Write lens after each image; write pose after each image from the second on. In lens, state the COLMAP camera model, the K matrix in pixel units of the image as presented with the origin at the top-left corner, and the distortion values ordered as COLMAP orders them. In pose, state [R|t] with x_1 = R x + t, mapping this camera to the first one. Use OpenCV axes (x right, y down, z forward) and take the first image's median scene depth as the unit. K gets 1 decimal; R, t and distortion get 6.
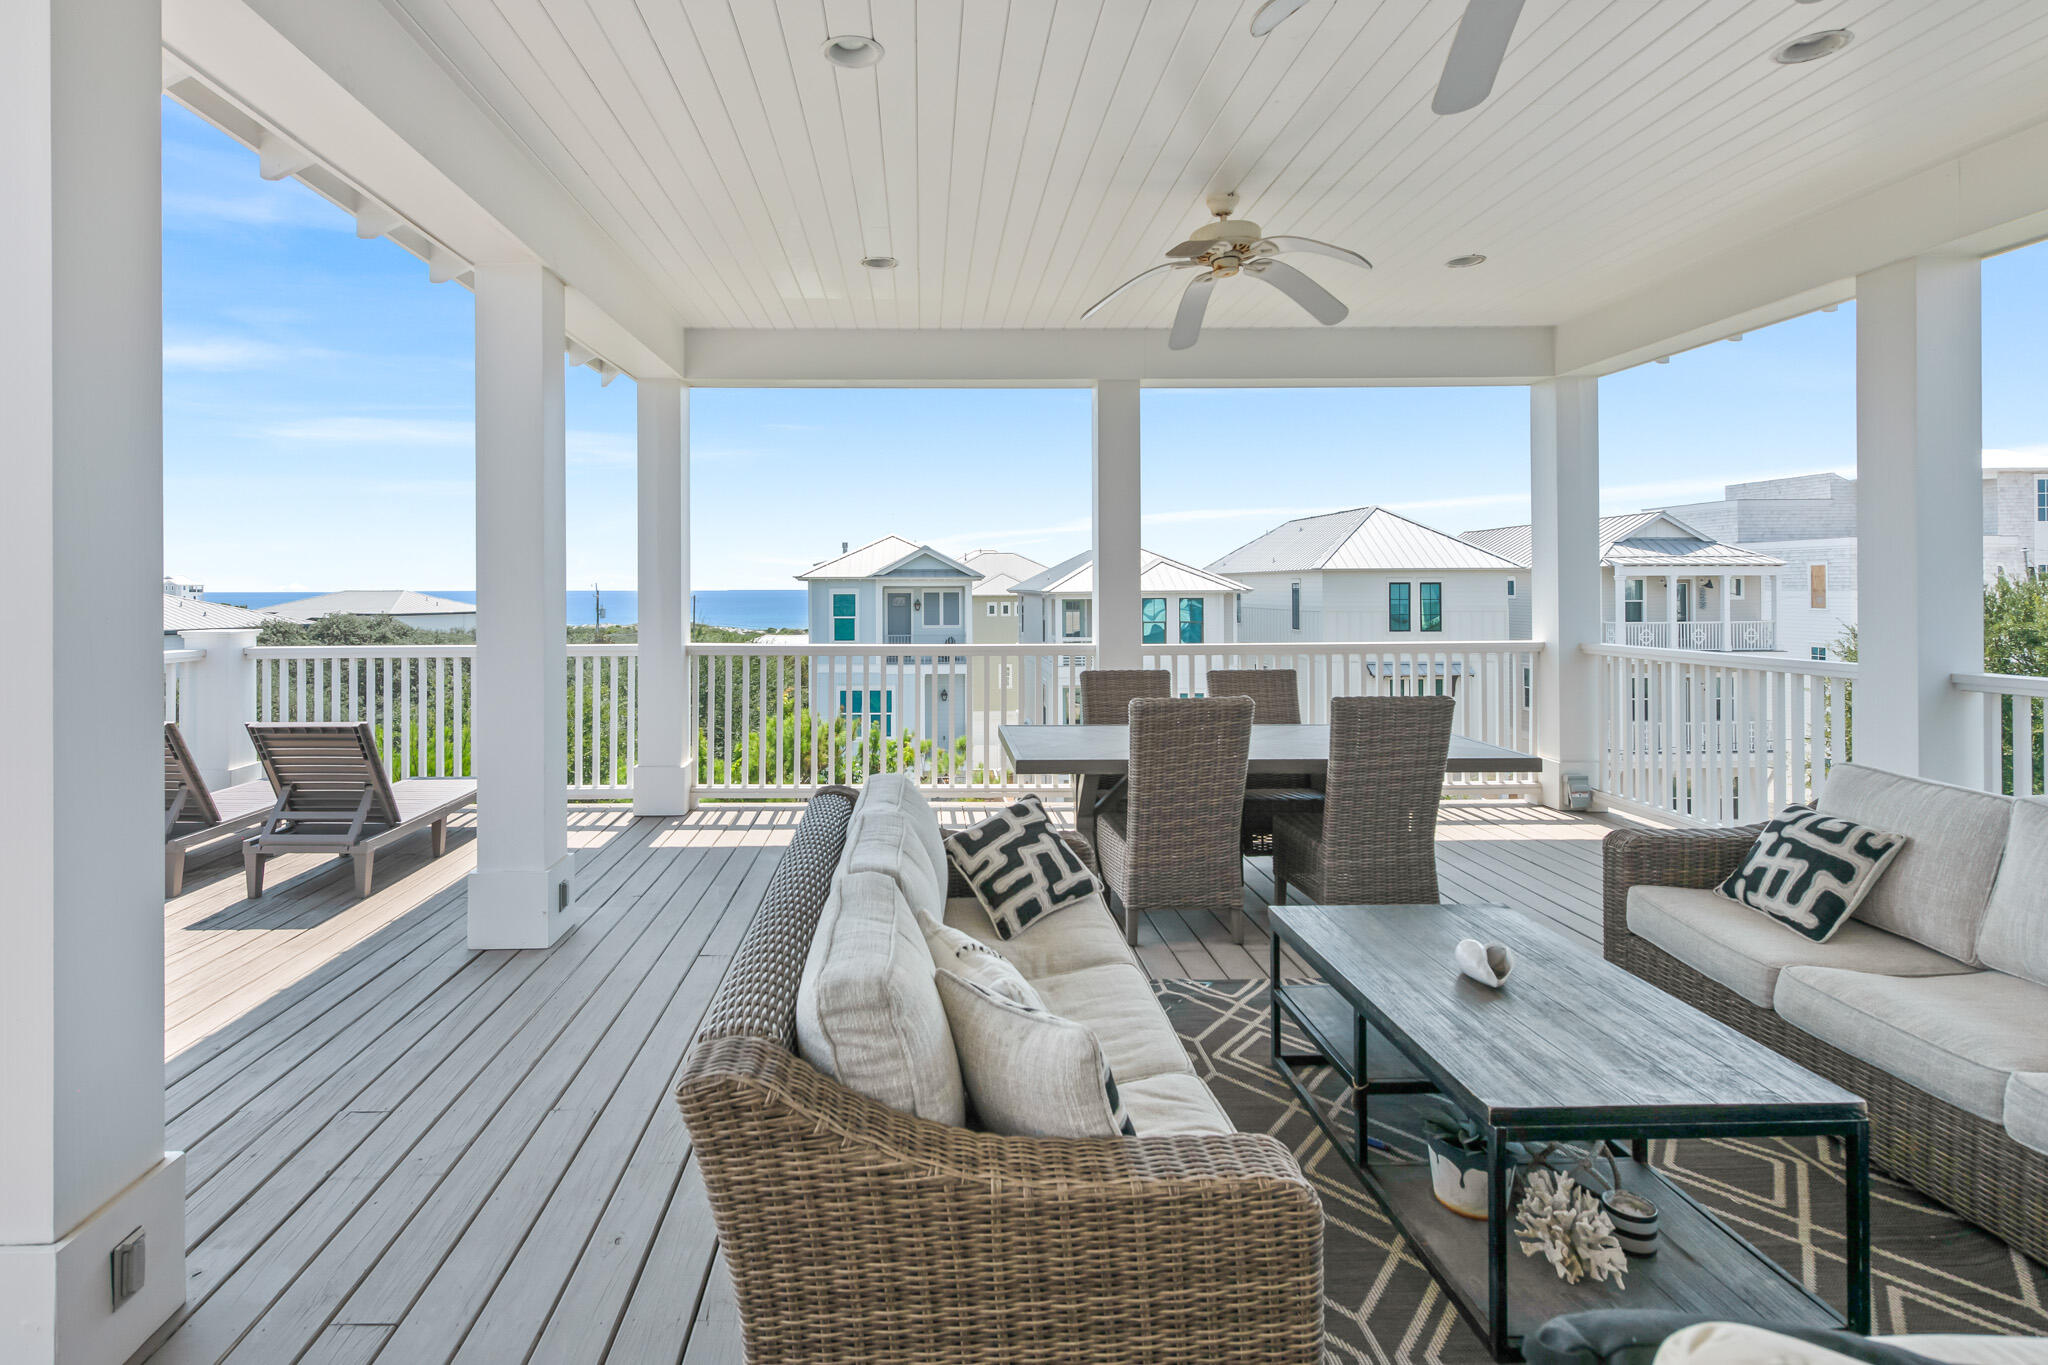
lens RADIAL K [[1068.0, 0, 1026.2], [0, 1068.0, 574.2], [0, 0, 1]] dist [0.007571, -0.002508]
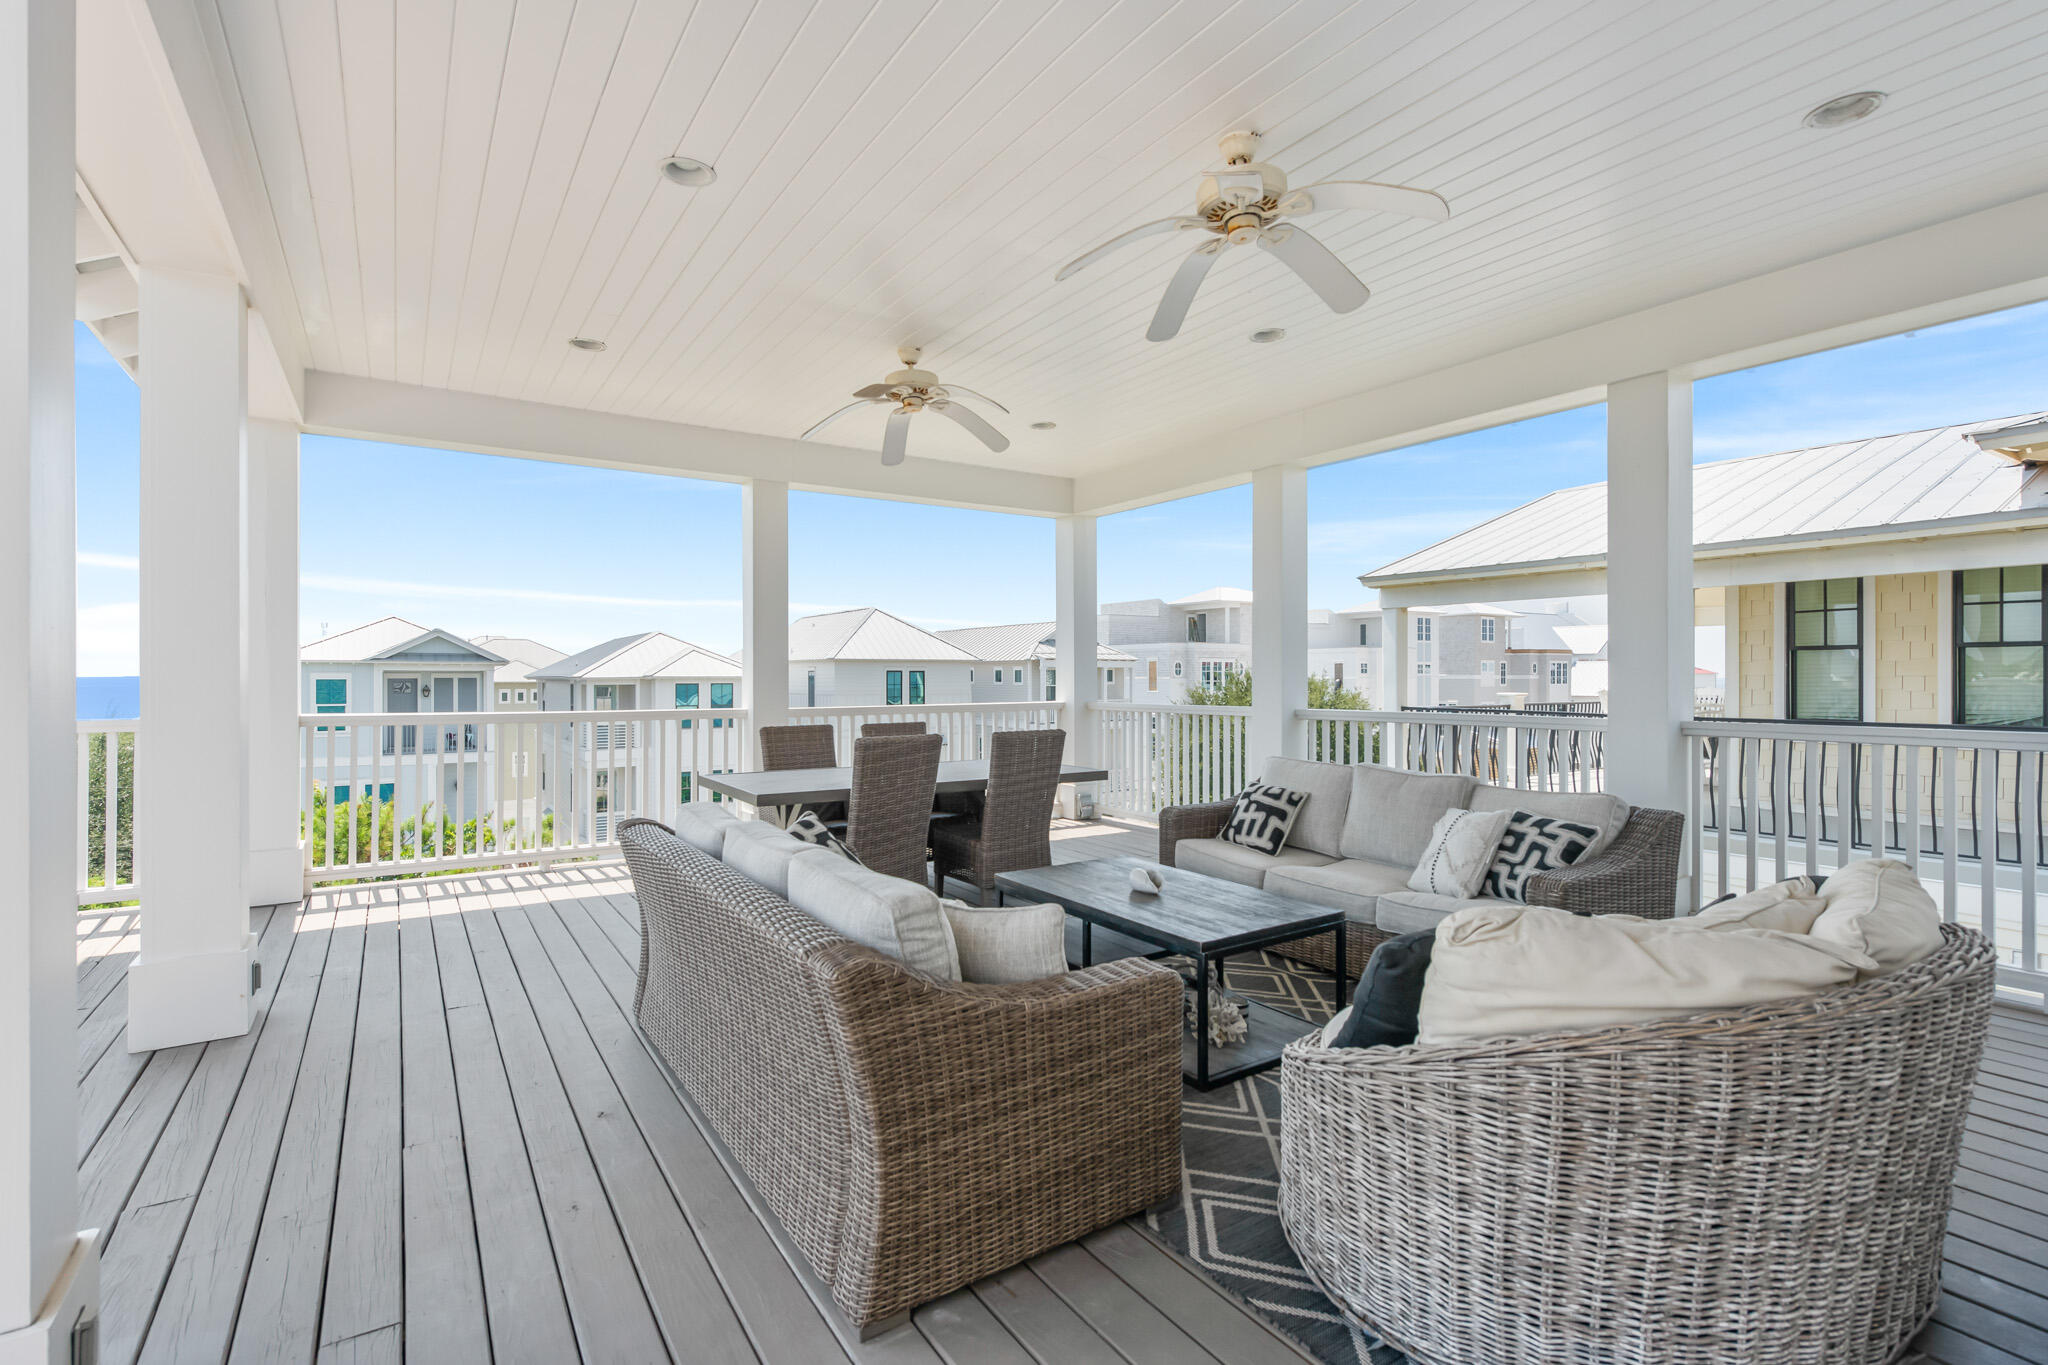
lens RADIAL K [[995.4, 0, 1037.5], [0, 995.4, 686.7], [0, 0, 1]] dist [0.014673, -0.000289]
pose [[0.825319, -0.001122, 0.564665, -0.452401], [-0.001844, 0.999987, 0.004683, 0.058529], [-0.564664, -0.004907, 0.825307, -0.102941]]
